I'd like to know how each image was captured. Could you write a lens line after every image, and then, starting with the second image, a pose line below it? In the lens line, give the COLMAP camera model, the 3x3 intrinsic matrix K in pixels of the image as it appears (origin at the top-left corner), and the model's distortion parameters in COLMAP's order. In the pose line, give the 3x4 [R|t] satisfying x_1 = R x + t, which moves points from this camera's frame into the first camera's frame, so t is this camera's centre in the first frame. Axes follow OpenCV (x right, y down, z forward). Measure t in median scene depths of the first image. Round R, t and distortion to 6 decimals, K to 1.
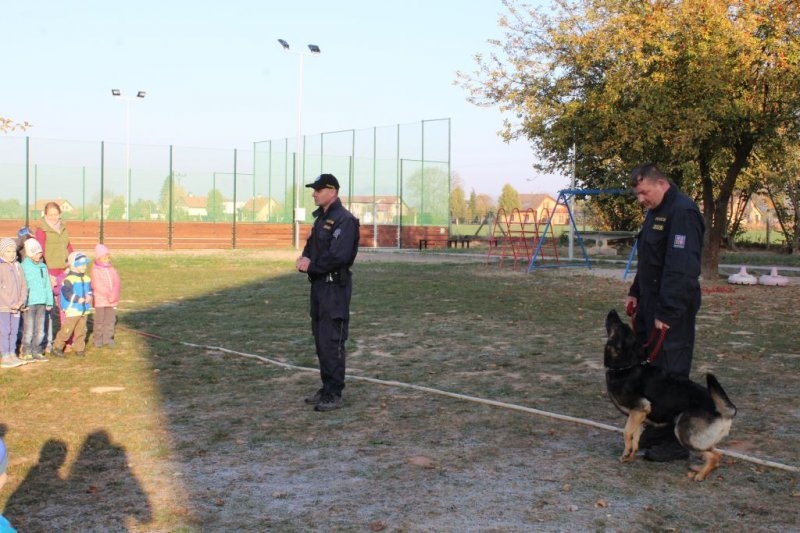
lens RADIAL K [[1007.4, 0, 400.0], [0, 1007.4, 266.5], [0, 0, 1]] dist [-0.085336, 0.144049]
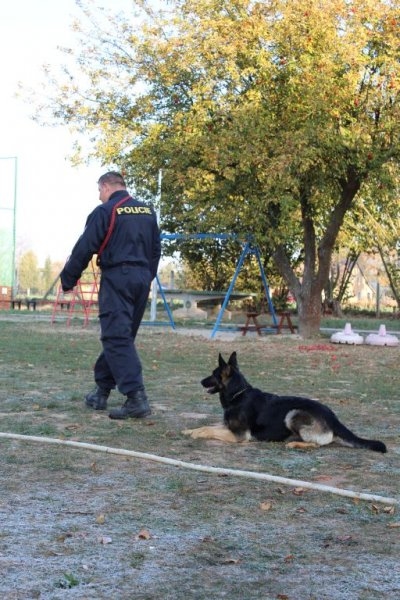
lens RADIAL K [[1175.2, 0, 200.0], [0, 1175.2, 300.0], [0, 0, 1]] dist [0.017790, 0.093719]
pose [[0.979688, 0.025892, 0.198847, 0.019633], [-0.017589, 0.998903, -0.043409, 0.030804], [-0.199753, 0.039030, 0.979069, 0.038722]]
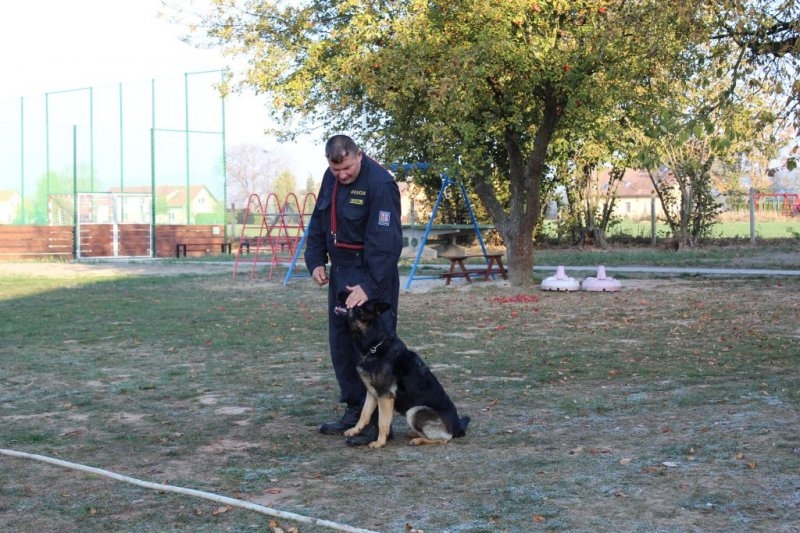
lens RADIAL K [[1439.8, 0, 400.0], [0, 1439.8, 266.5], [0, 0, 1]] dist [0.027300, 0.050723]
pose [[0.992085, -0.023645, 0.123324, 0.119377], [0.025235, 0.999617, -0.011350, 0.010671], [-0.123008, 0.014372, 0.992302, -0.021759]]
